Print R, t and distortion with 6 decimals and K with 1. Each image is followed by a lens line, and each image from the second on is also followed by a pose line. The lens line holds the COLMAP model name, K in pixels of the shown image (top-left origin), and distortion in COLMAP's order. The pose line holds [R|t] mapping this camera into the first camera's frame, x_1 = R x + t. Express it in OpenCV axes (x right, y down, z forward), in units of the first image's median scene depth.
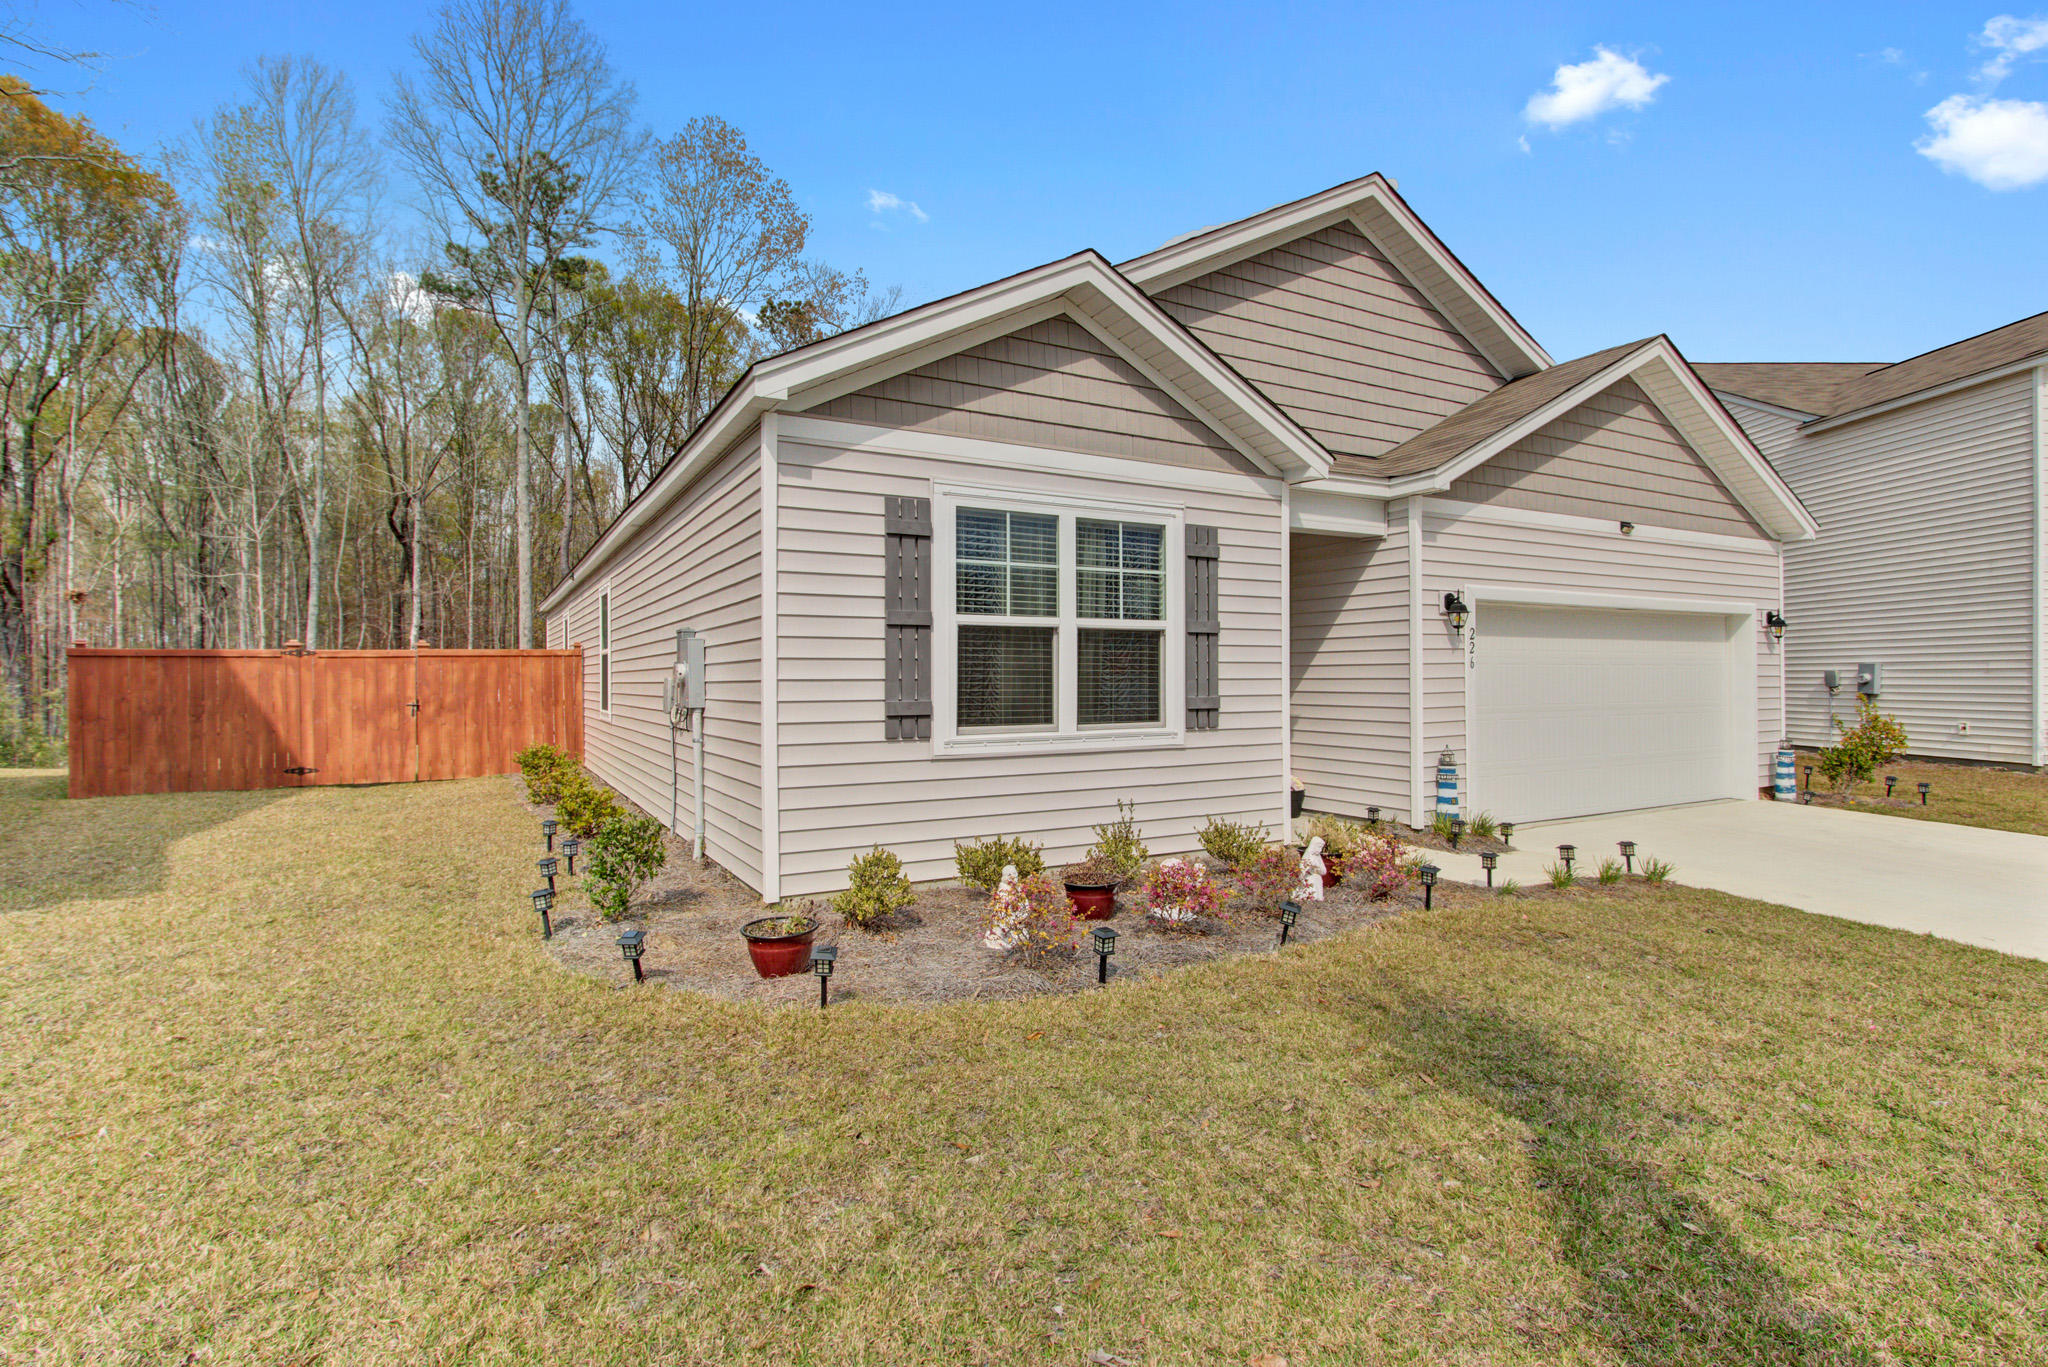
lens RADIAL K [[950.4, 0, 1014.8], [0, 950.4, 678.9], [0, 0, 1]] dist [-0.003079, 0.001155]
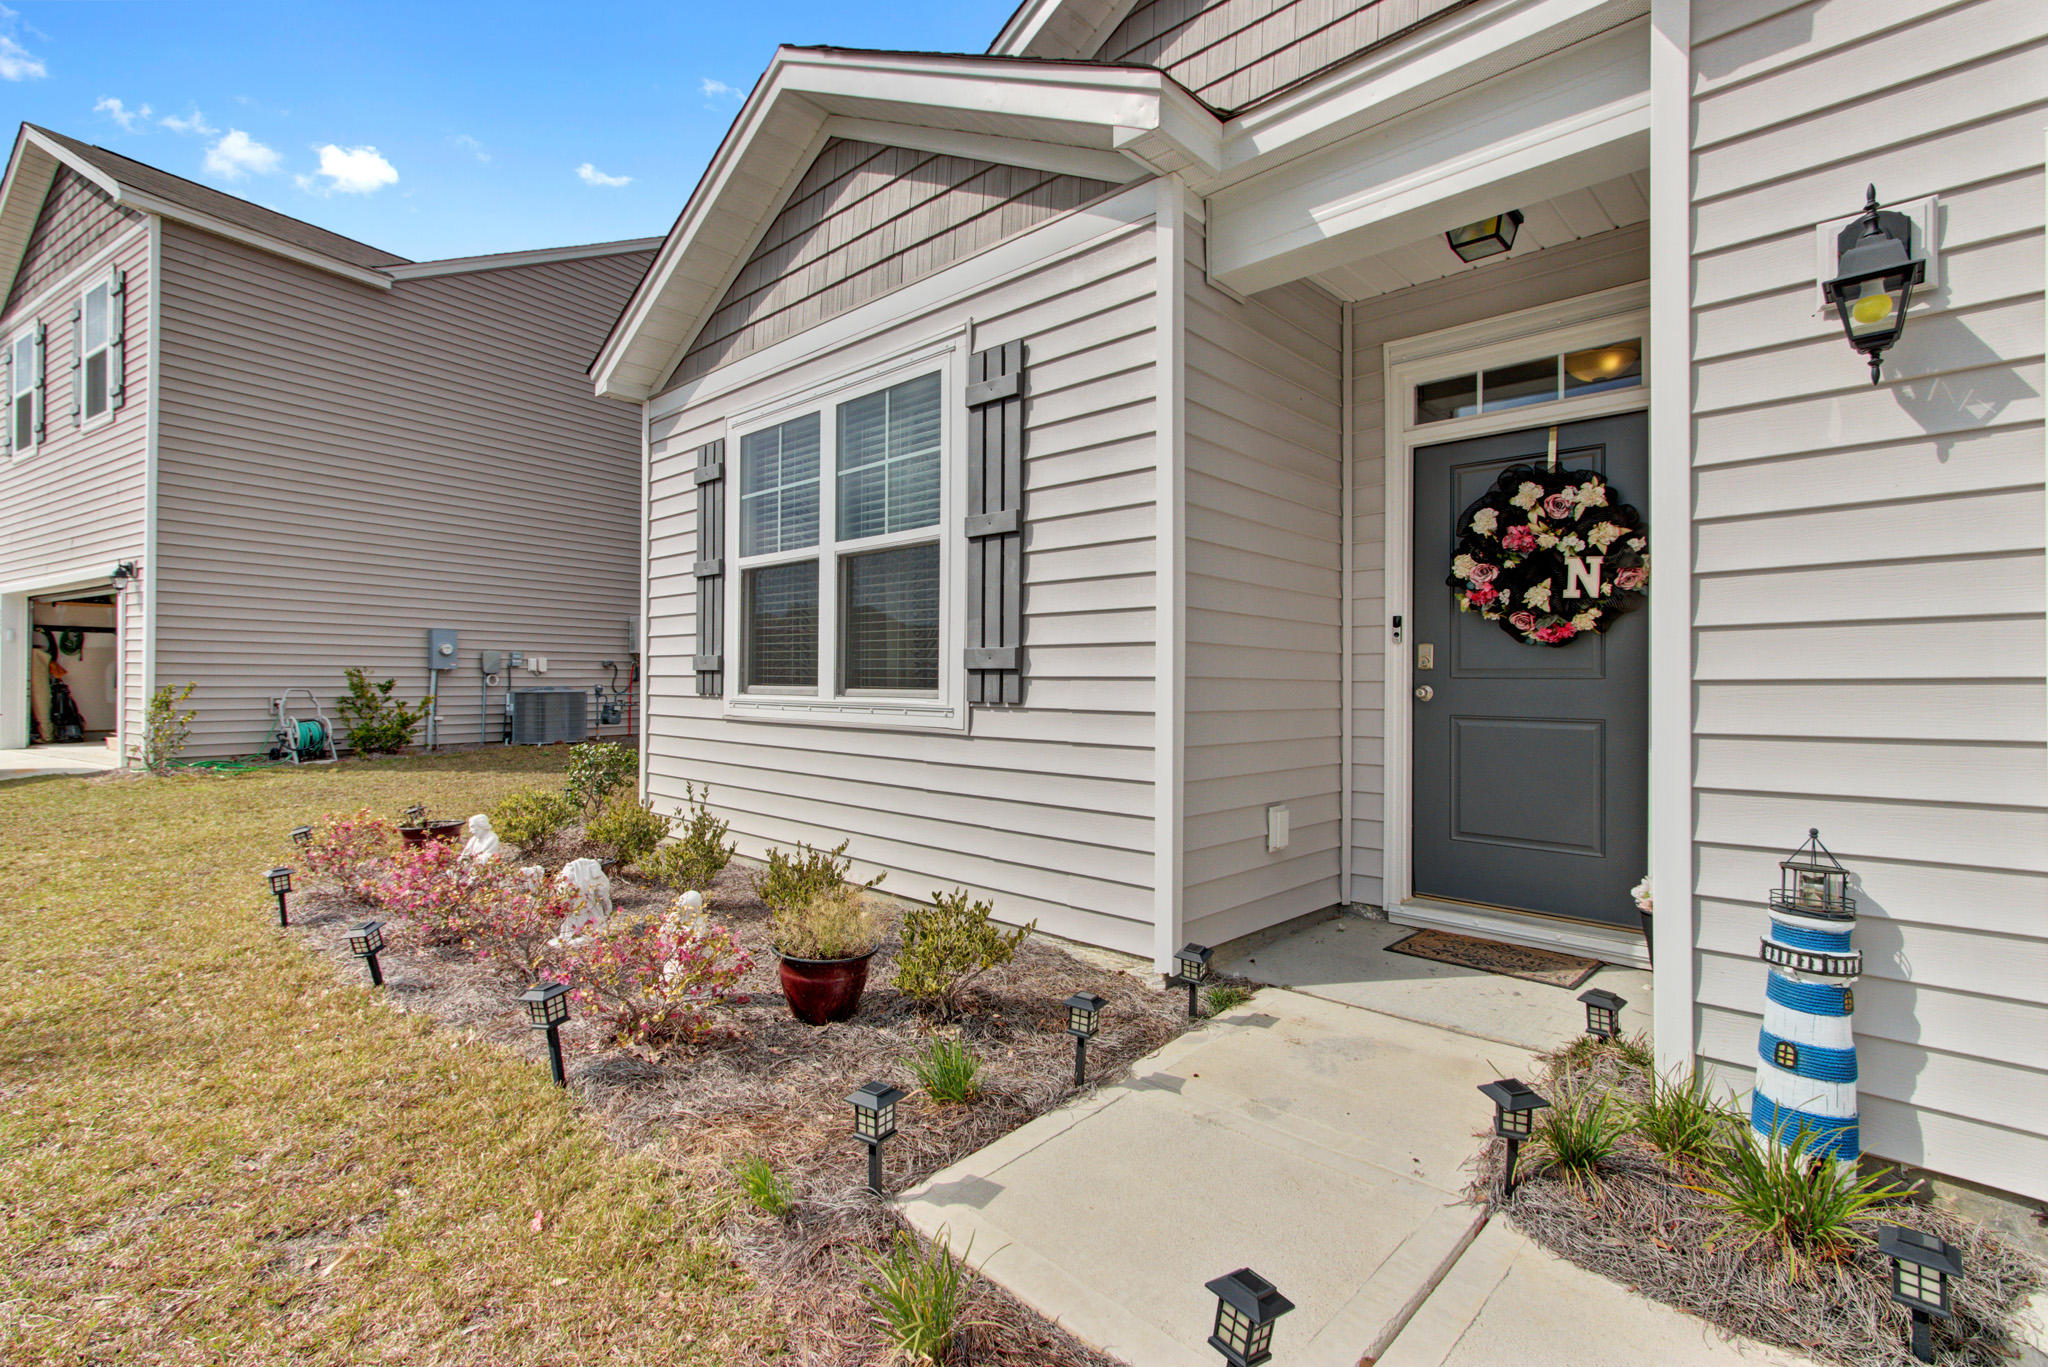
lens RADIAL K [[950.4, 0, 985.6], [0, 950.4, 666.6], [0, 0, 1]] dist [-0.003079, 0.001155]
pose [[0.285389, -0.009099, -0.958369, 0.753683], [-0.006426, 0.999914, -0.011406, 0.037205], [0.958390, 0.009413, 0.285306, 0.856164]]
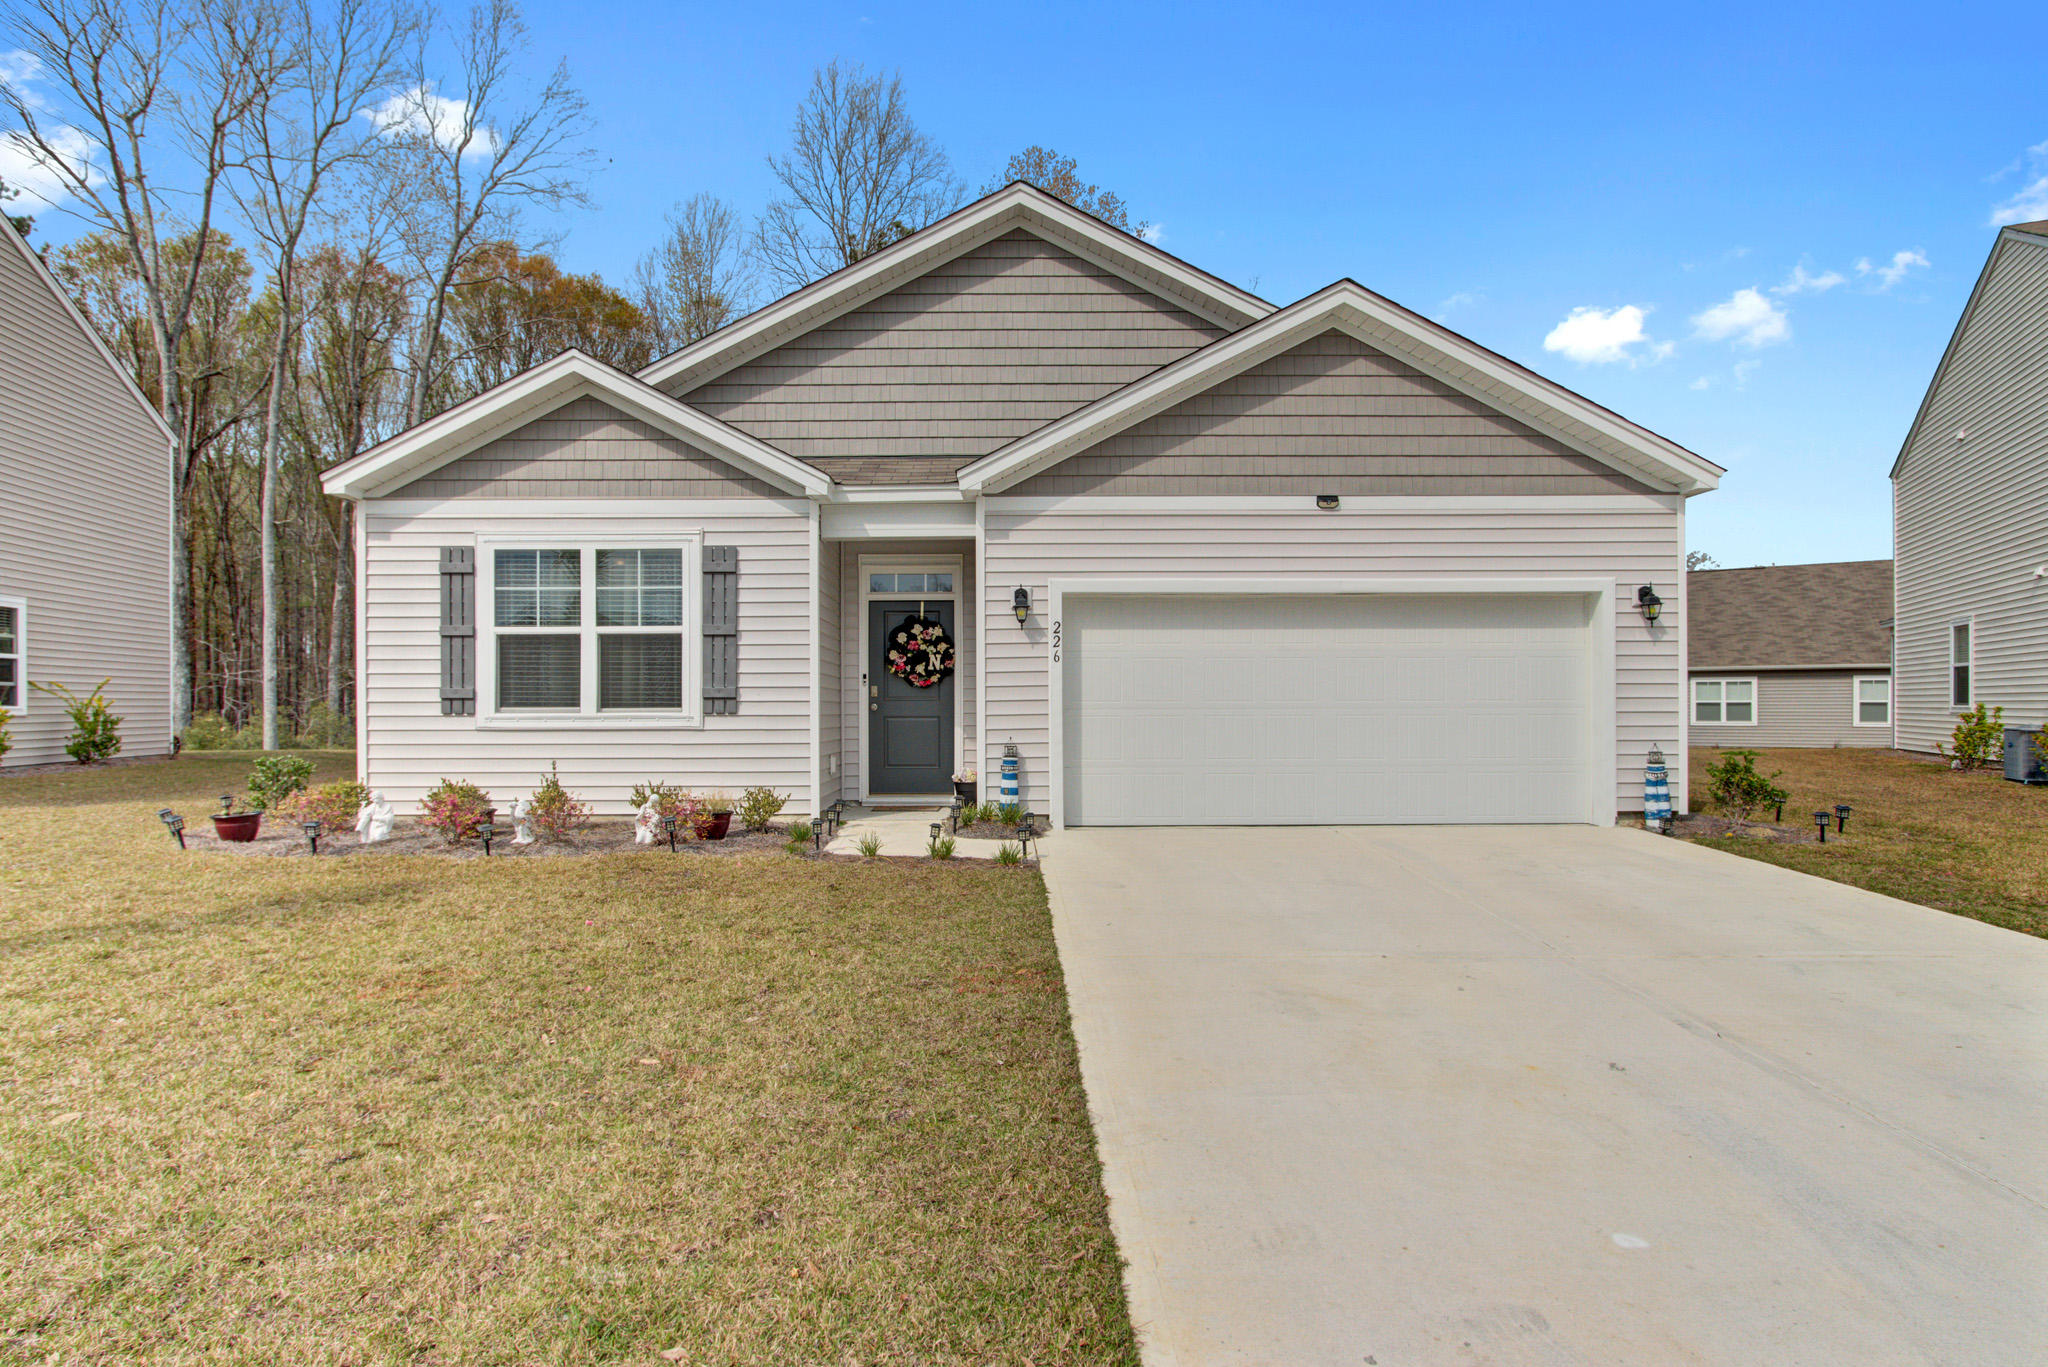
lens RADIAL K [[1045.4, 0, 1022.7], [0, 1045.4, 701.7], [0, 0, 1]] dist [-0.012089, -0.000129]
pose [[0.881333, 0.000077, -0.472496, 1.191043], [-0.000020, 1.000000, 0.000126, 0.036964], [0.472496, -0.000101, 0.881333, 0.014439]]
